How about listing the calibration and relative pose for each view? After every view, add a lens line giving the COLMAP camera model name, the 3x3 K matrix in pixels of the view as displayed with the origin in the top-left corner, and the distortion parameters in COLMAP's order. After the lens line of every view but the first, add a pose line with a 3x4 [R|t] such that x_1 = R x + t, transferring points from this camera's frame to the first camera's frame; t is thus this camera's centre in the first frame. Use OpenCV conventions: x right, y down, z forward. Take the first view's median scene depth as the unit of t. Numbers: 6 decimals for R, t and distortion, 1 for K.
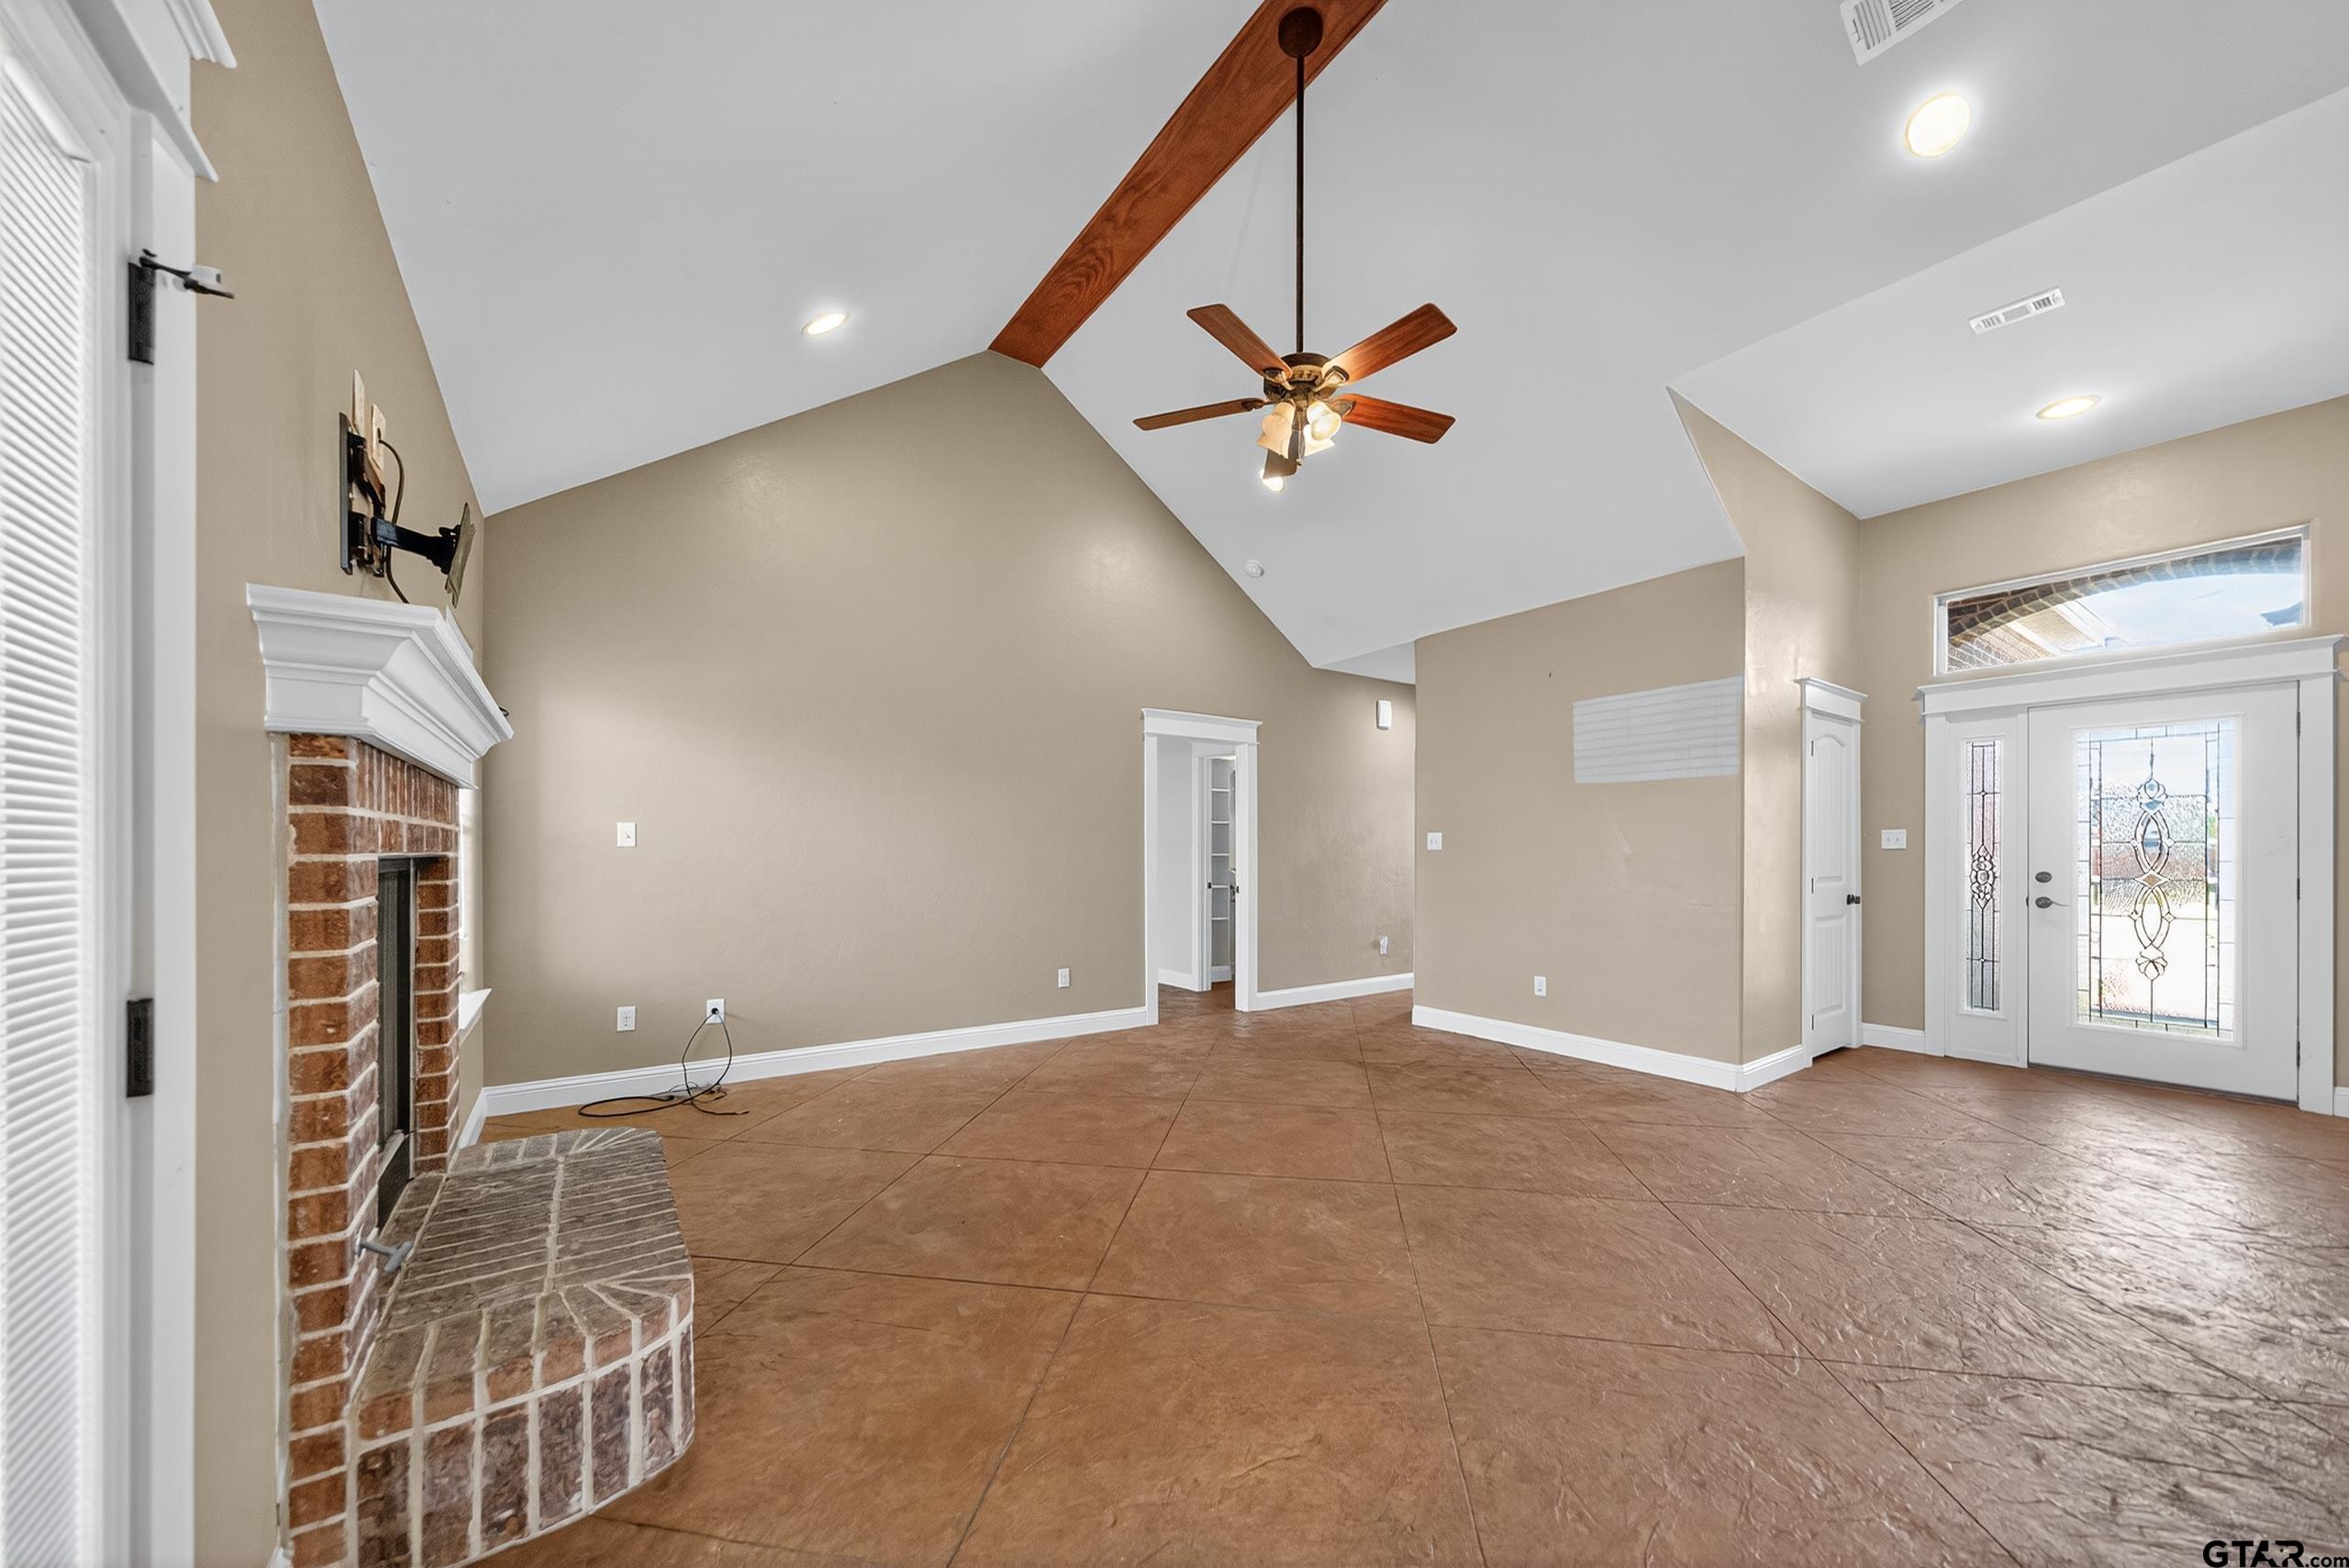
lens RADIAL K [[832.9, 0, 1172.0], [0, 832.9, 850.0], [0, 0, 1]] dist [-0.000861, -0.000072]
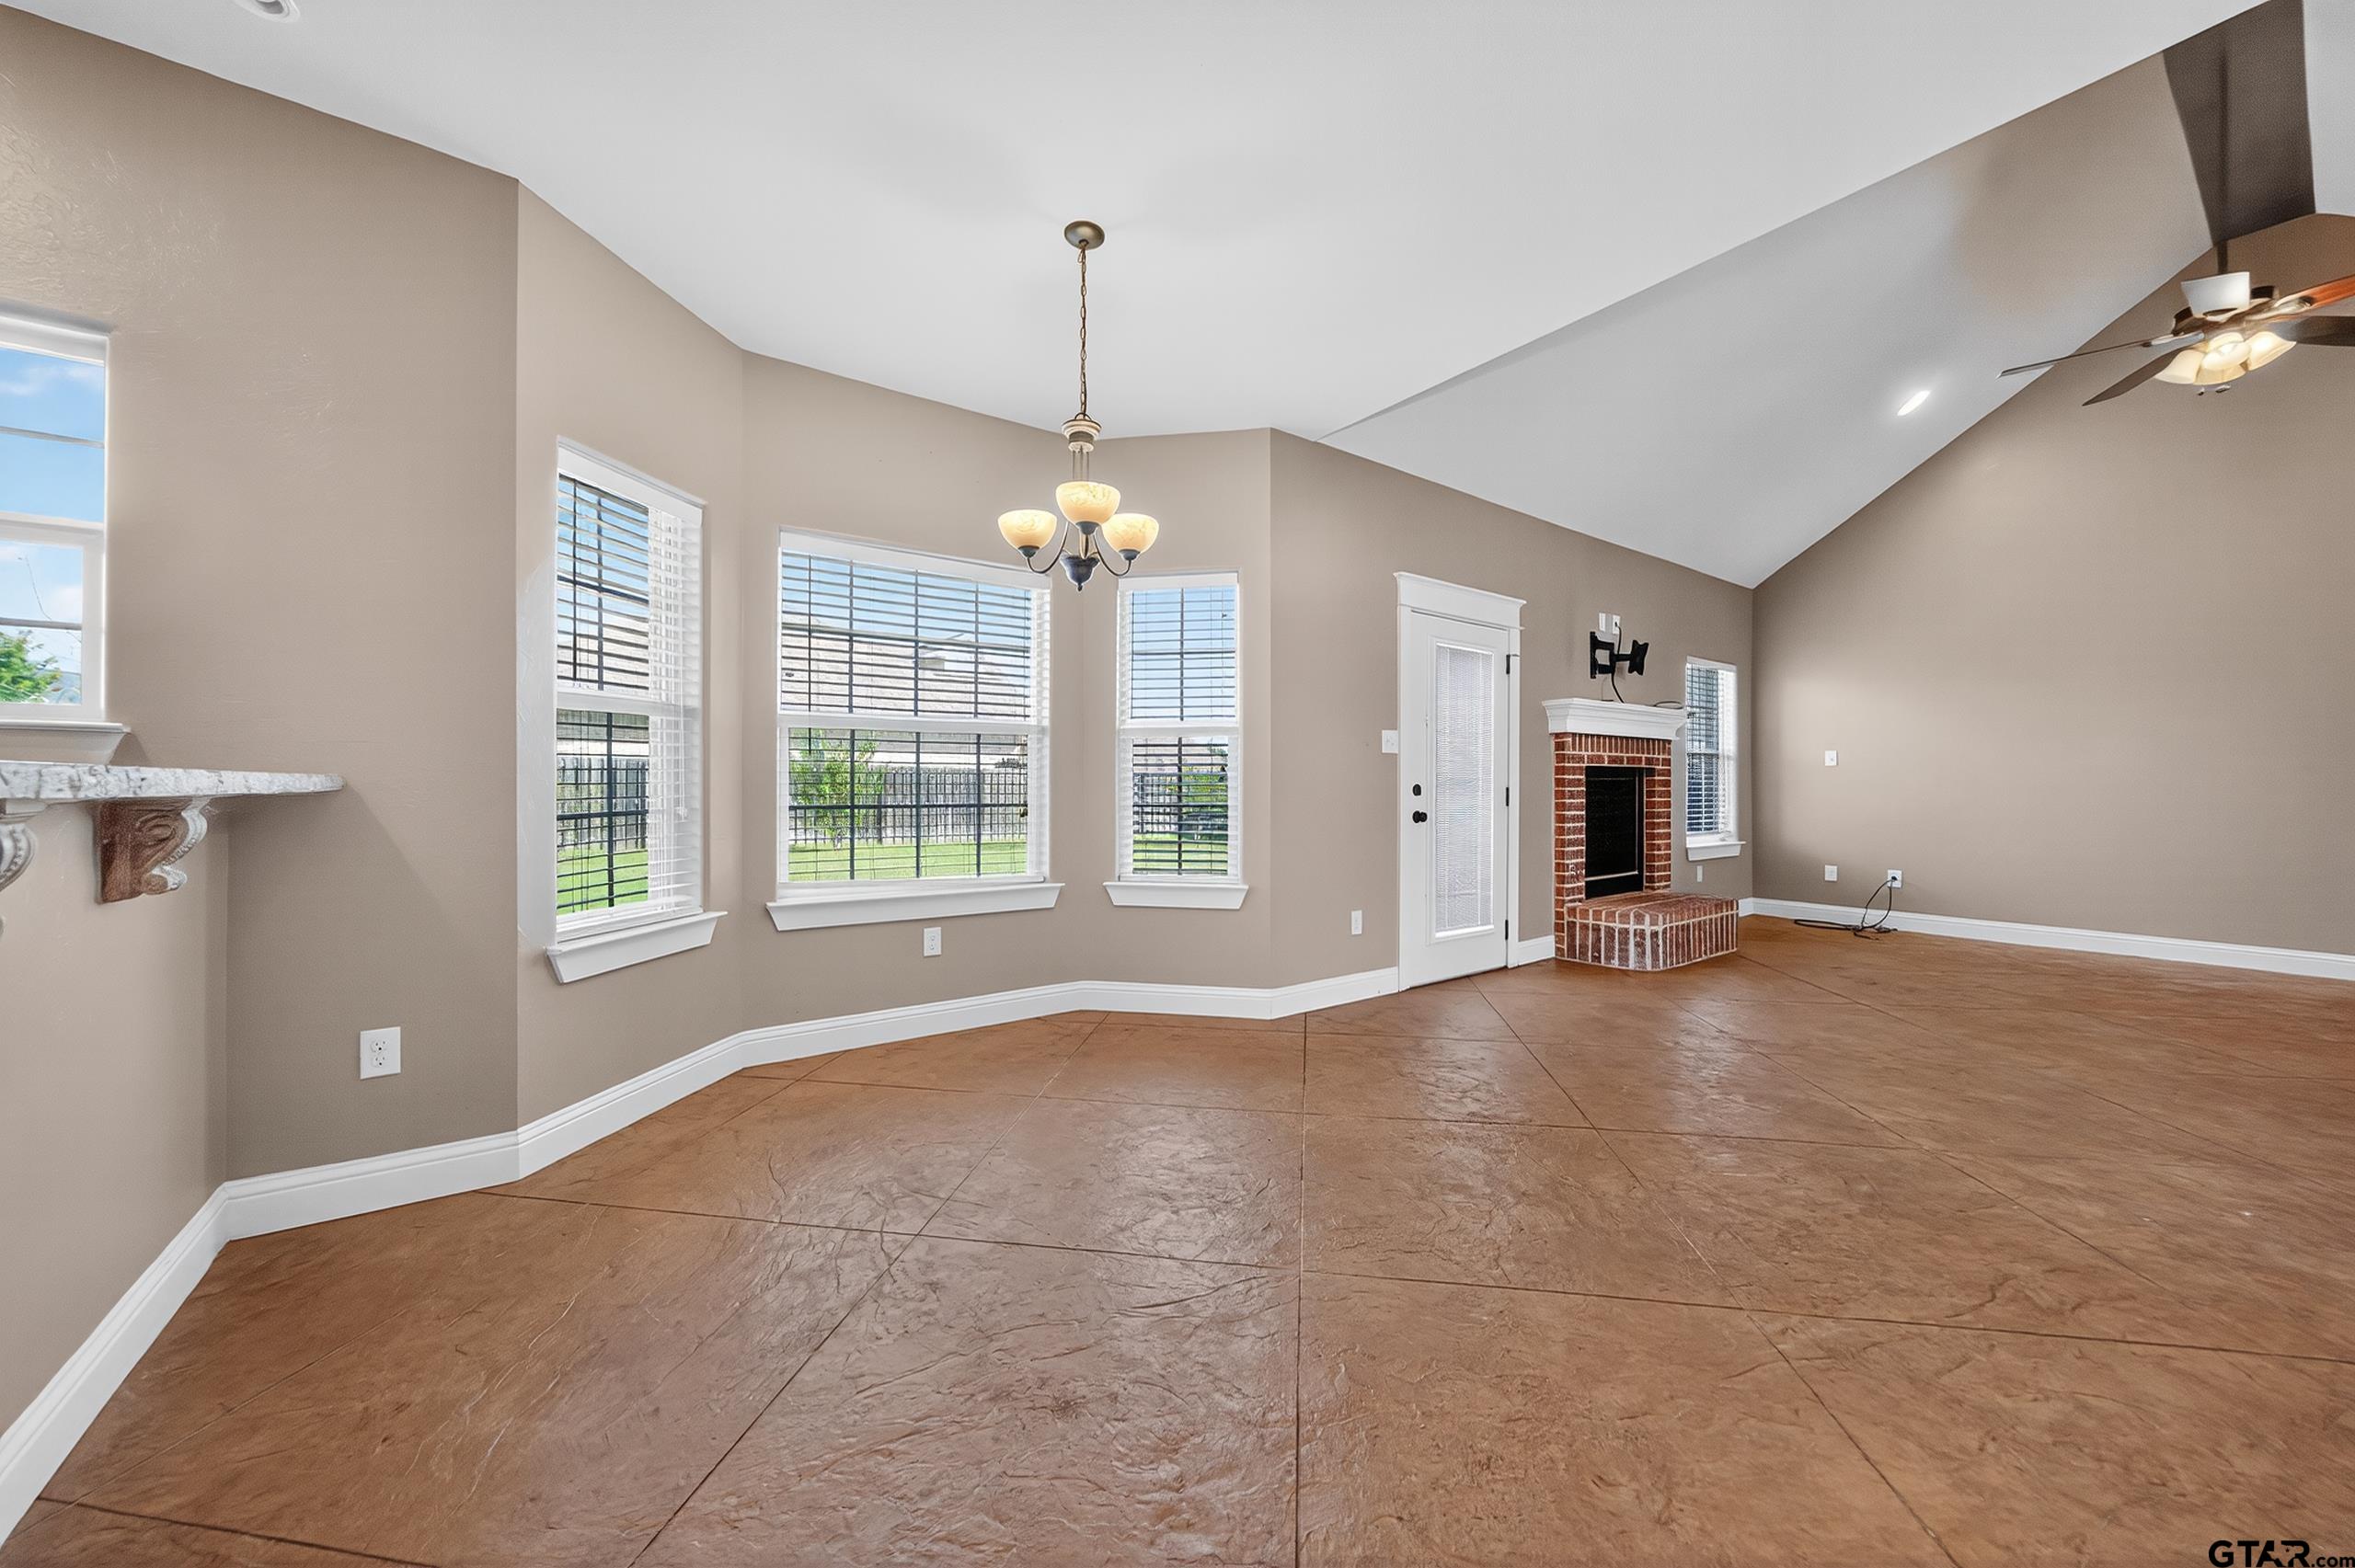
lens RADIAL K [[877.9, 0, 1180.7], [0, 877.9, 783.8], [0, 0, 1]] dist [0.000685, 0.000458]
pose [[0.027070, 0.000415, -0.999633, 1.284323], [-0.004299, 0.999991, 0.000298, 0.044946], [0.999624, 0.004289, 0.027072, -0.379072]]
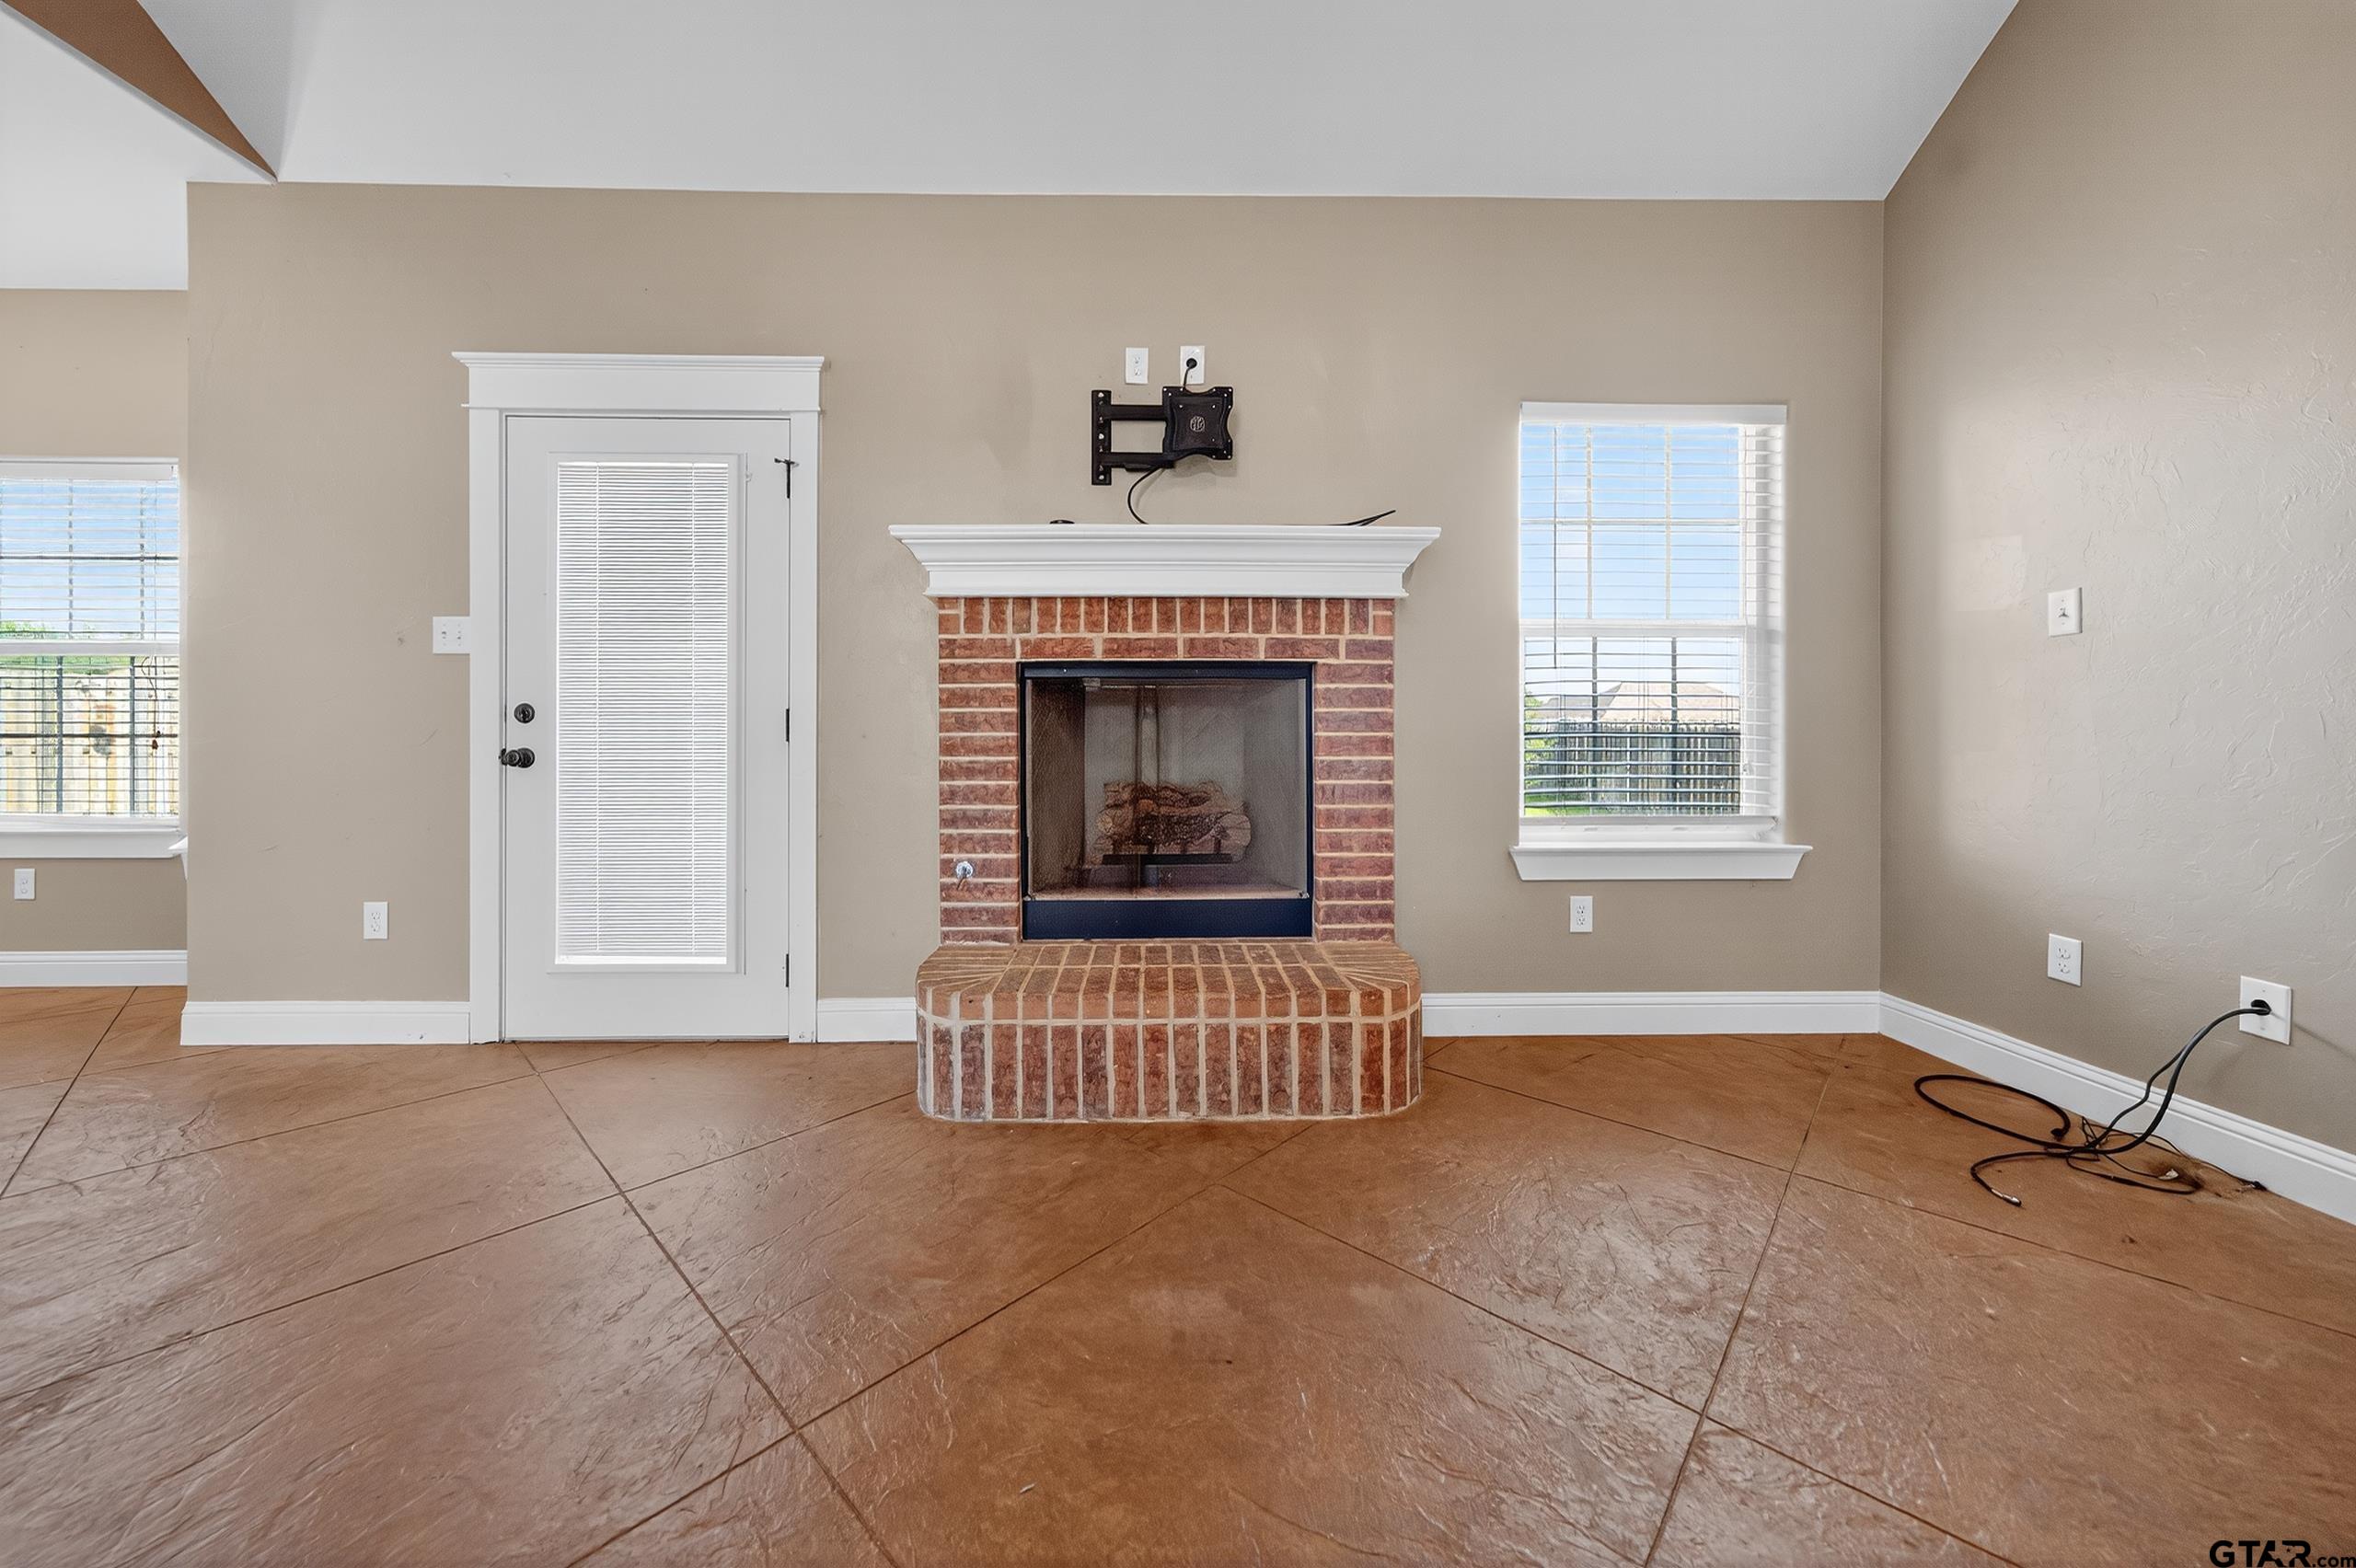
lens RADIAL K [[865.1, 0, 1166.3], [0, 865.1, 737.4], [0, 0, 1]] dist [-0.013016, 0.000358]
pose [[-0.571800, 0.002120, -0.820390, 0.152504], [0.000905, 0.999998, 0.001953, 0.077722], [0.820392, 0.000374, -0.571801, 1.084251]]
